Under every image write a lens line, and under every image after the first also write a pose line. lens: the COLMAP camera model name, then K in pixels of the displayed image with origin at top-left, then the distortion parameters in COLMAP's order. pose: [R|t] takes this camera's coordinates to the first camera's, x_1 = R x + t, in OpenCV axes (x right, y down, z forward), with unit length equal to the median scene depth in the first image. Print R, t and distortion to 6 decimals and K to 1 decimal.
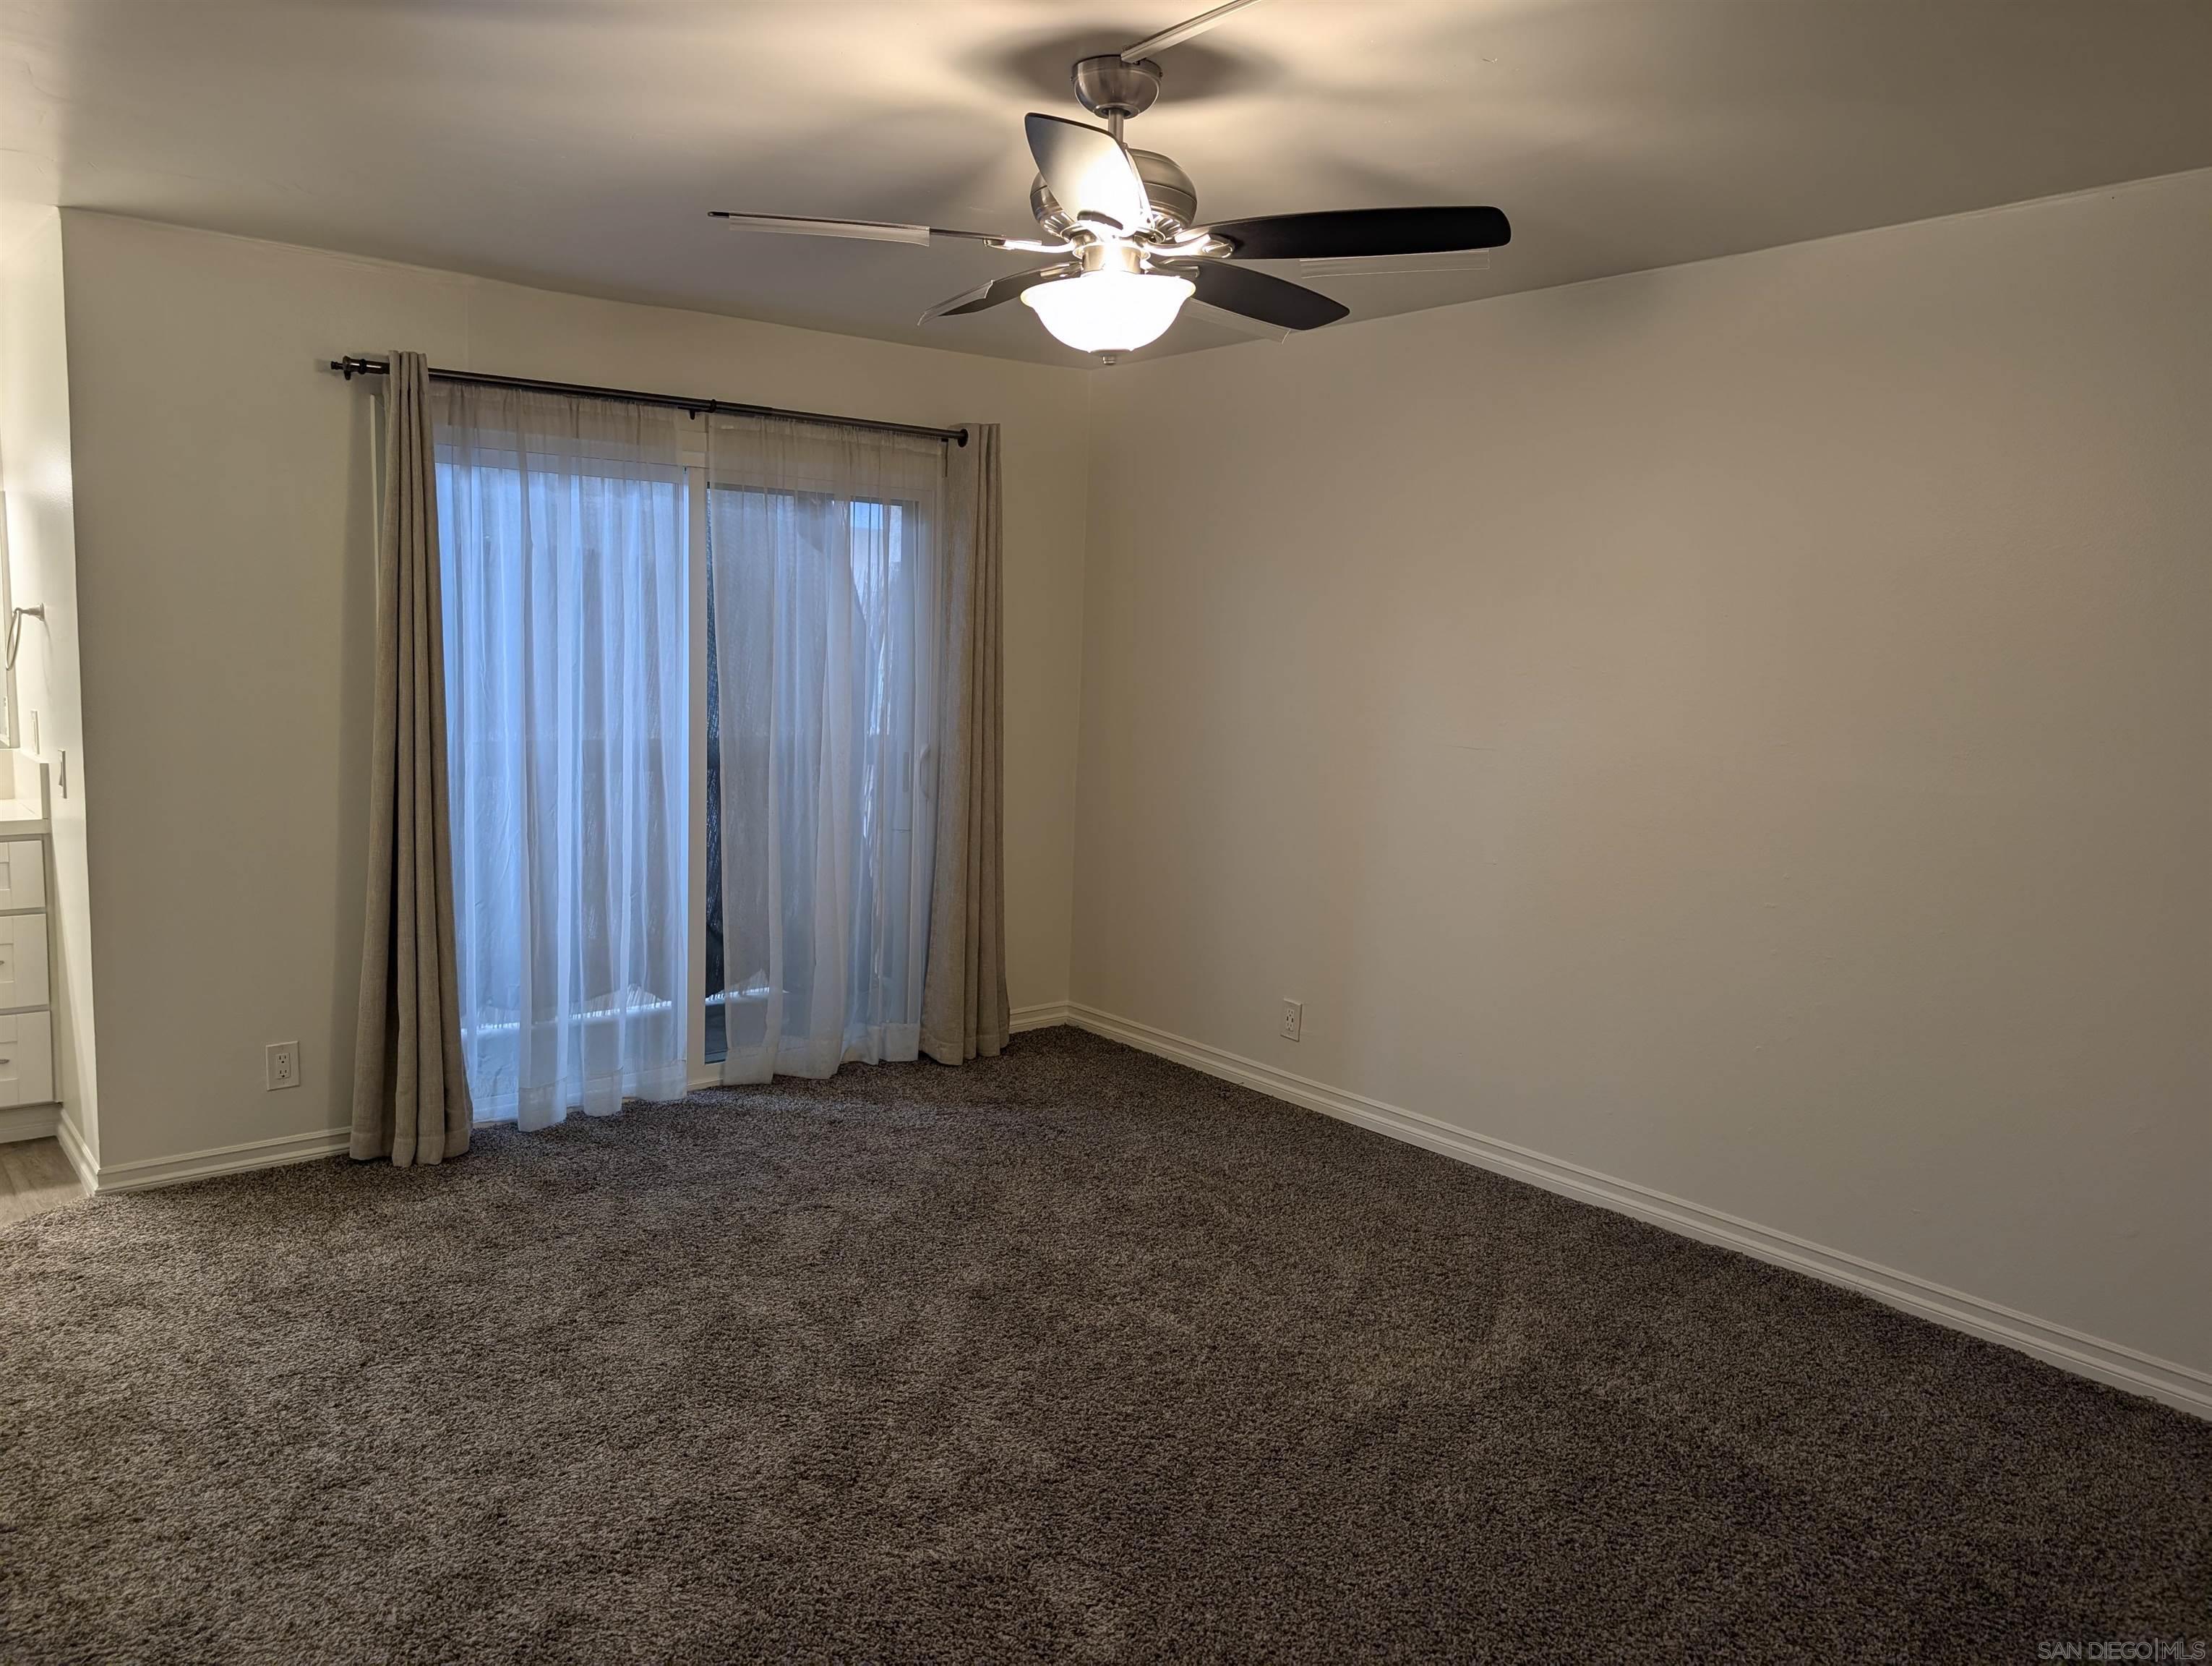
lens RADIAL K [[1585.0, 0, 1112.6], [0, 1585.0, 815.0], [0, 0, 1]] dist [0.025997, -0.015617]
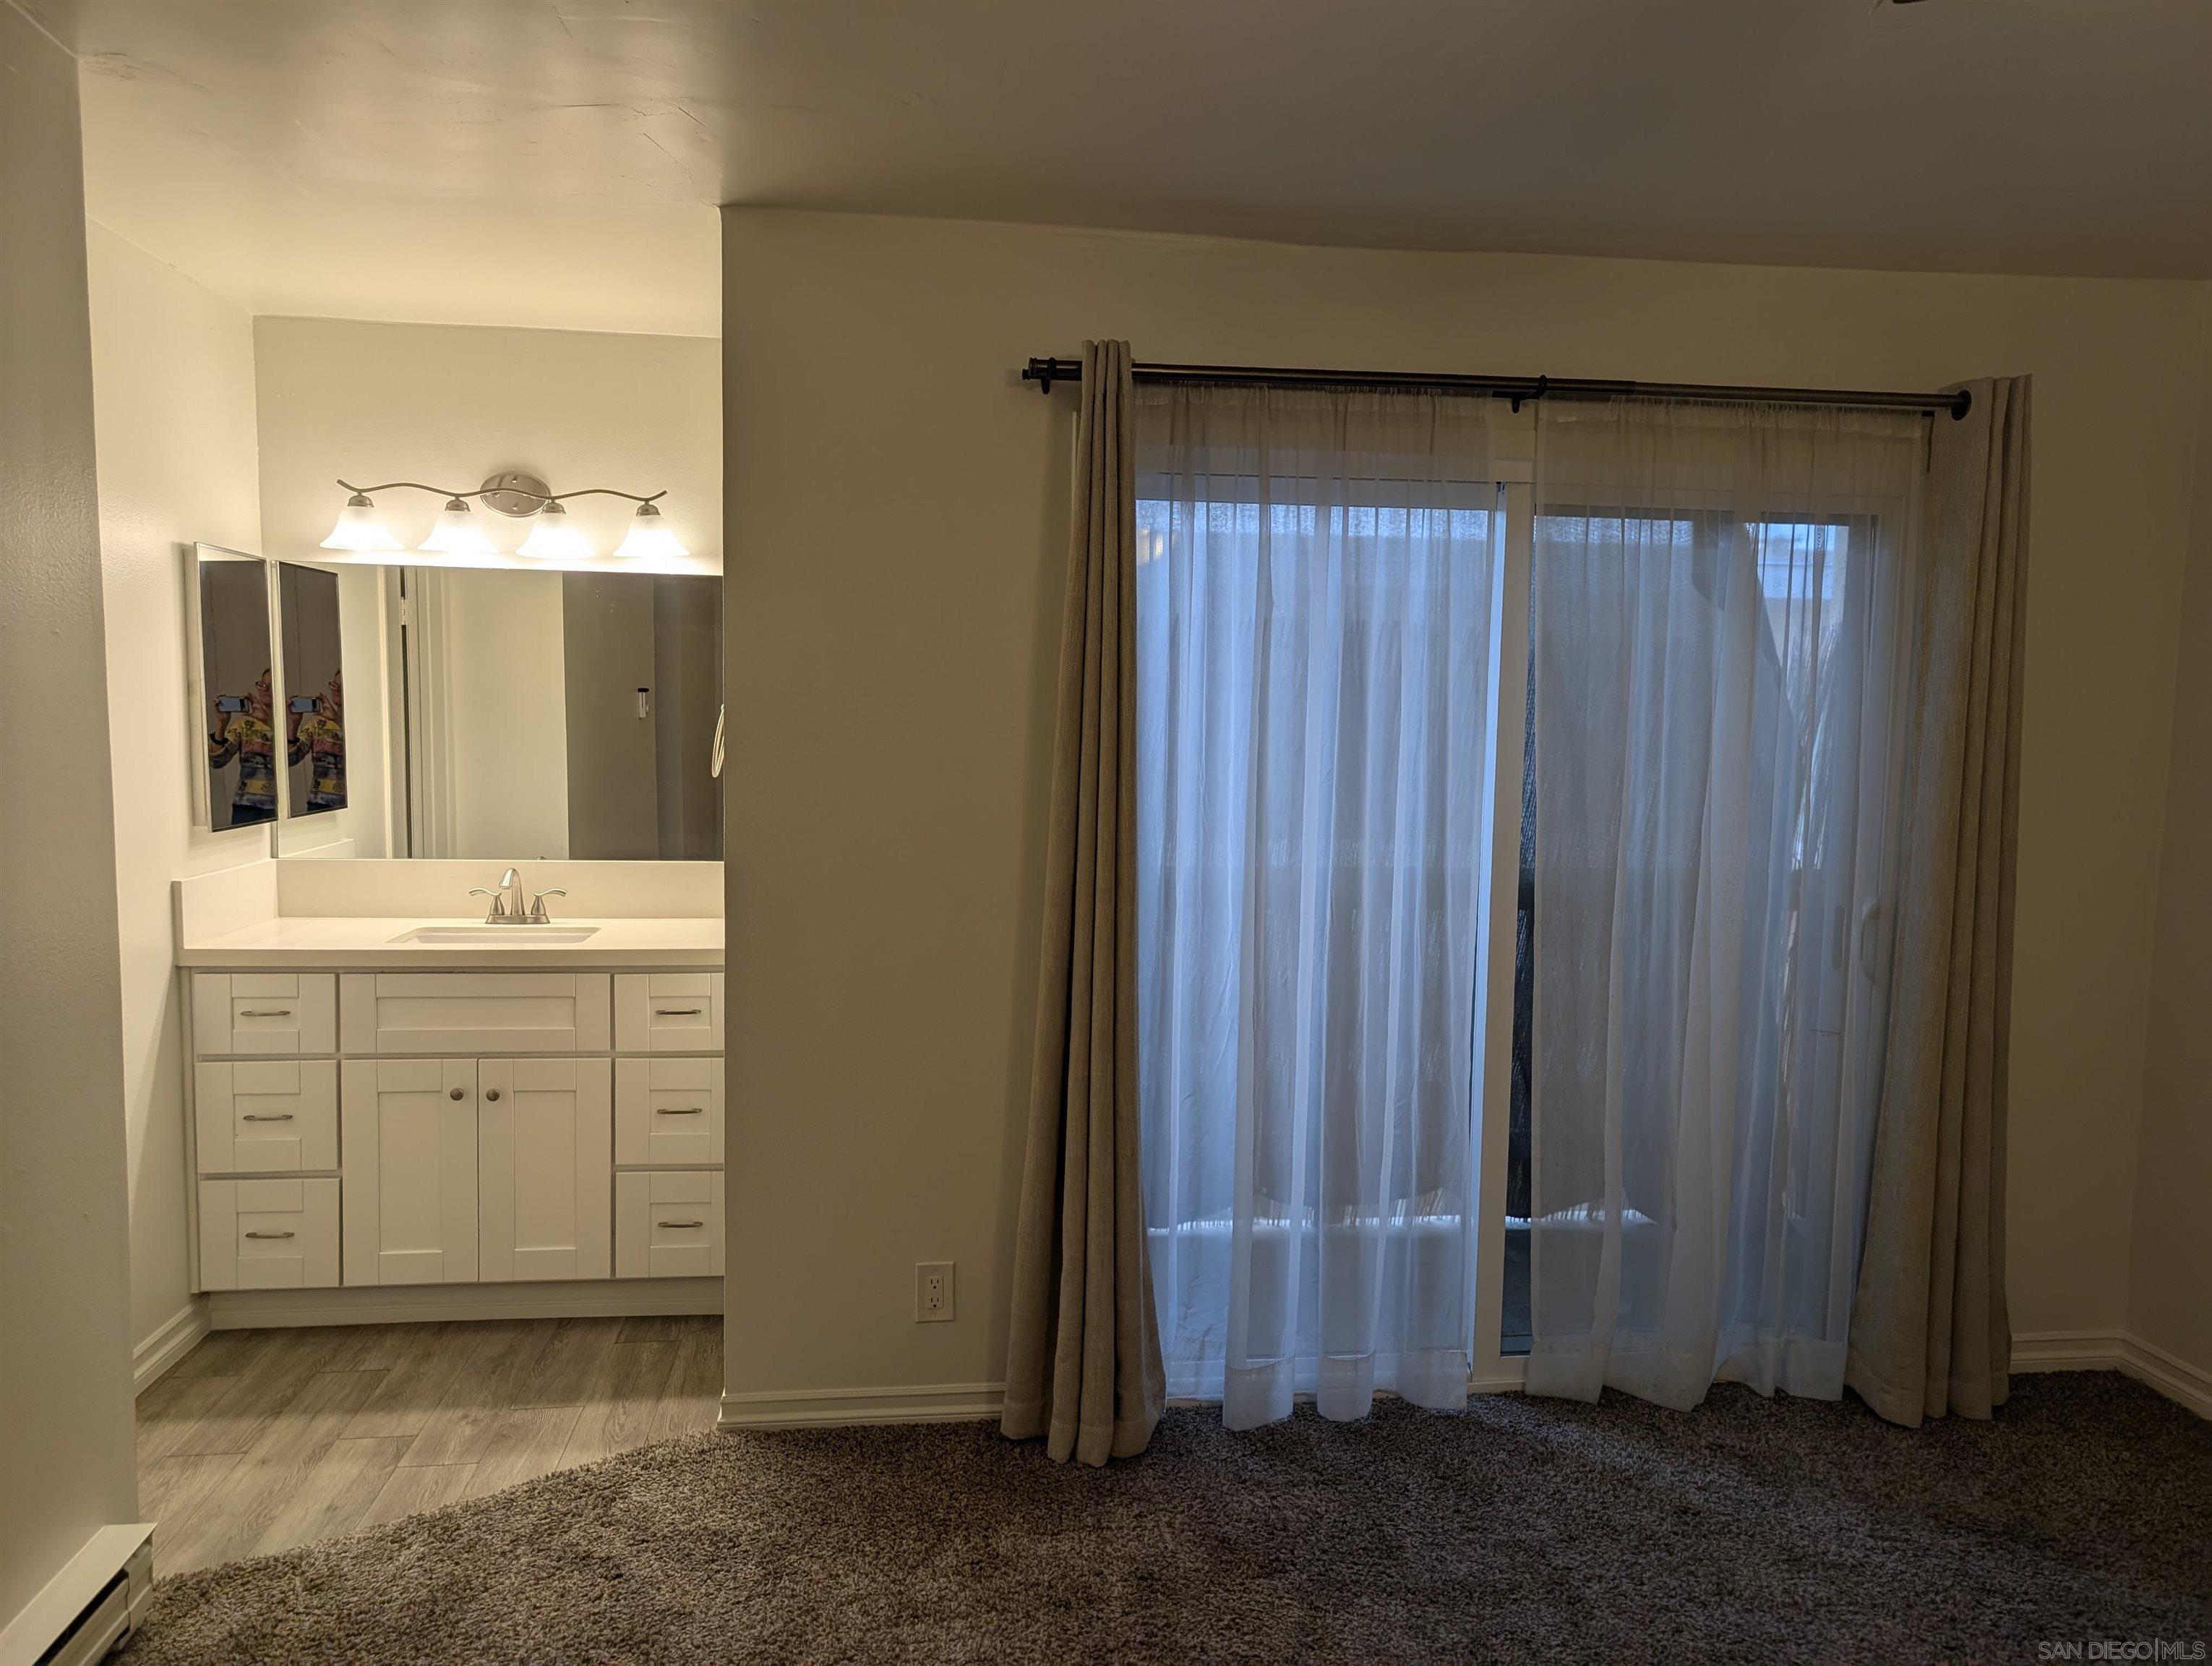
lens RADIAL K [[1585.0, 0, 1130.0], [0, 1585.0, 848.8], [0, 0, 1]] dist [0.025997, -0.015617]
pose [[0.845266, 0.029047, -0.533556, -0.034017], [-0.052467, 0.998208, -0.028777, -0.033624], [0.531764, 0.052318, 0.845275, 0.341188]]
